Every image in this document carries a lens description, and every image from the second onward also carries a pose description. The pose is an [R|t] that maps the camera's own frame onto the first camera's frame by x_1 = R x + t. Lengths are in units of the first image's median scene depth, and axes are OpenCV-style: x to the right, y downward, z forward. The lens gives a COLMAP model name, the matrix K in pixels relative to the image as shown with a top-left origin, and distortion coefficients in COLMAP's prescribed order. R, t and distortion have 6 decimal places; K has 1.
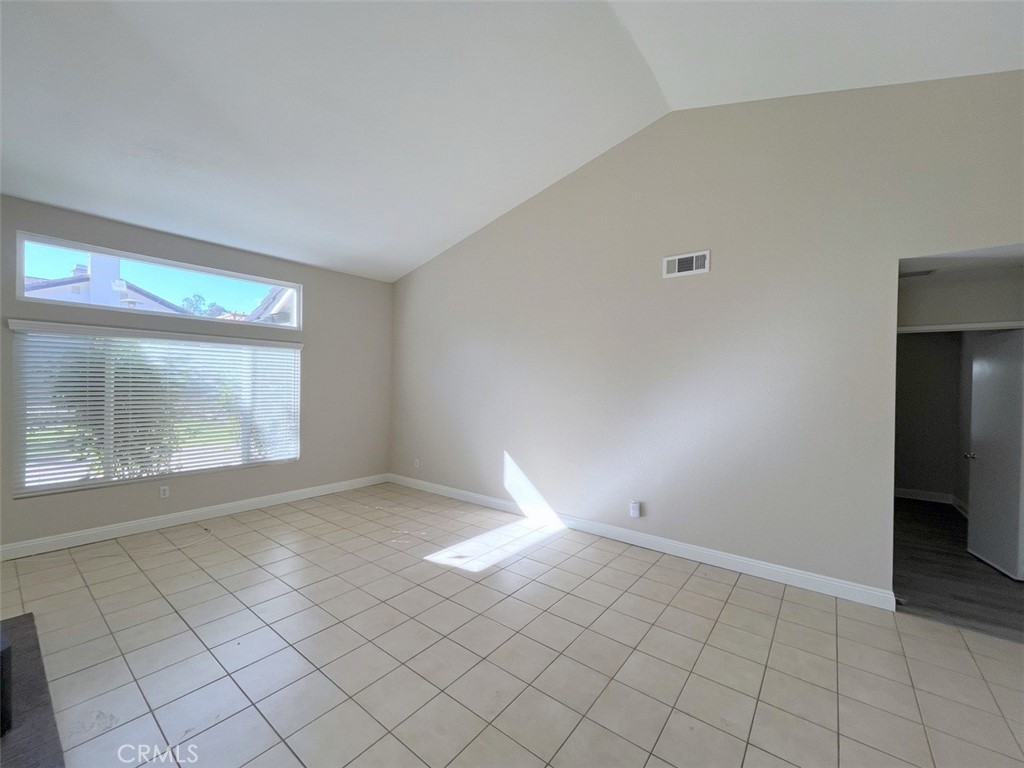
lens RADIAL K [[415.7, 0, 512.0], [0, 415.7, 384.0], [0, 0, 1]] dist [-0.001103, -0.000137]
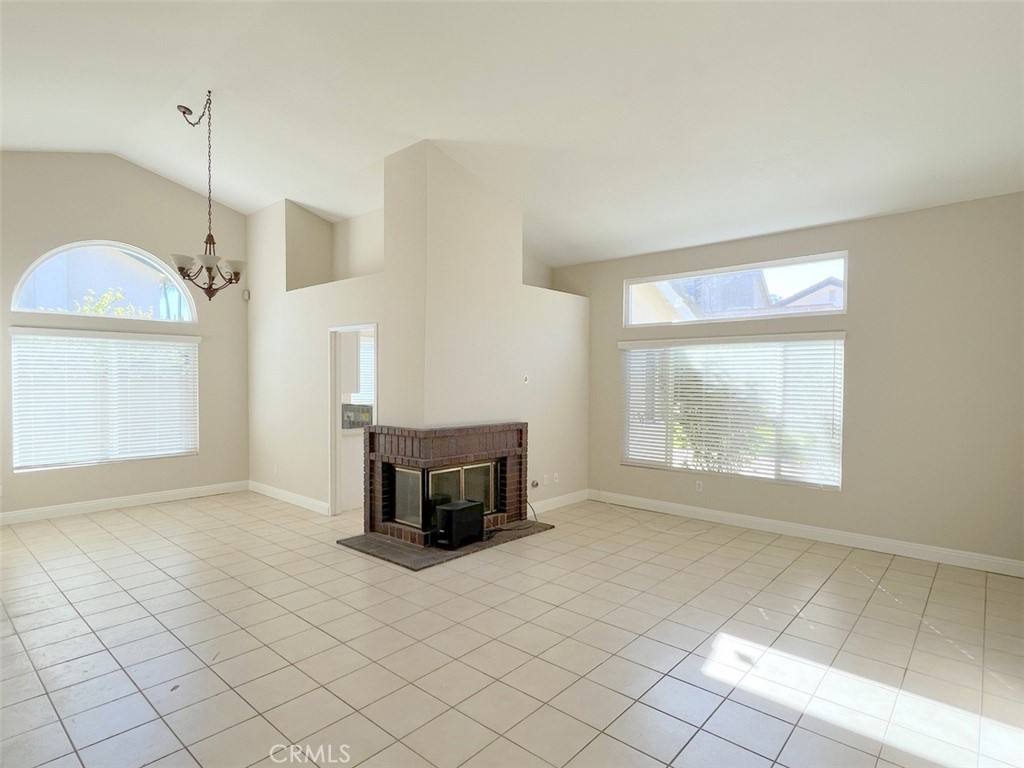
lens RADIAL K [[551.8, 0, 512.0], [0, 551.8, 384.0], [0, 0, 1]] dist [-0.000746, -0.000164]
pose [[-0.055888, -0.006805, -0.998414, 0.589236], [-0.011579, 0.999914, -0.006167, 0.008825], [0.998370, 0.011216, -0.055962, 0.560611]]
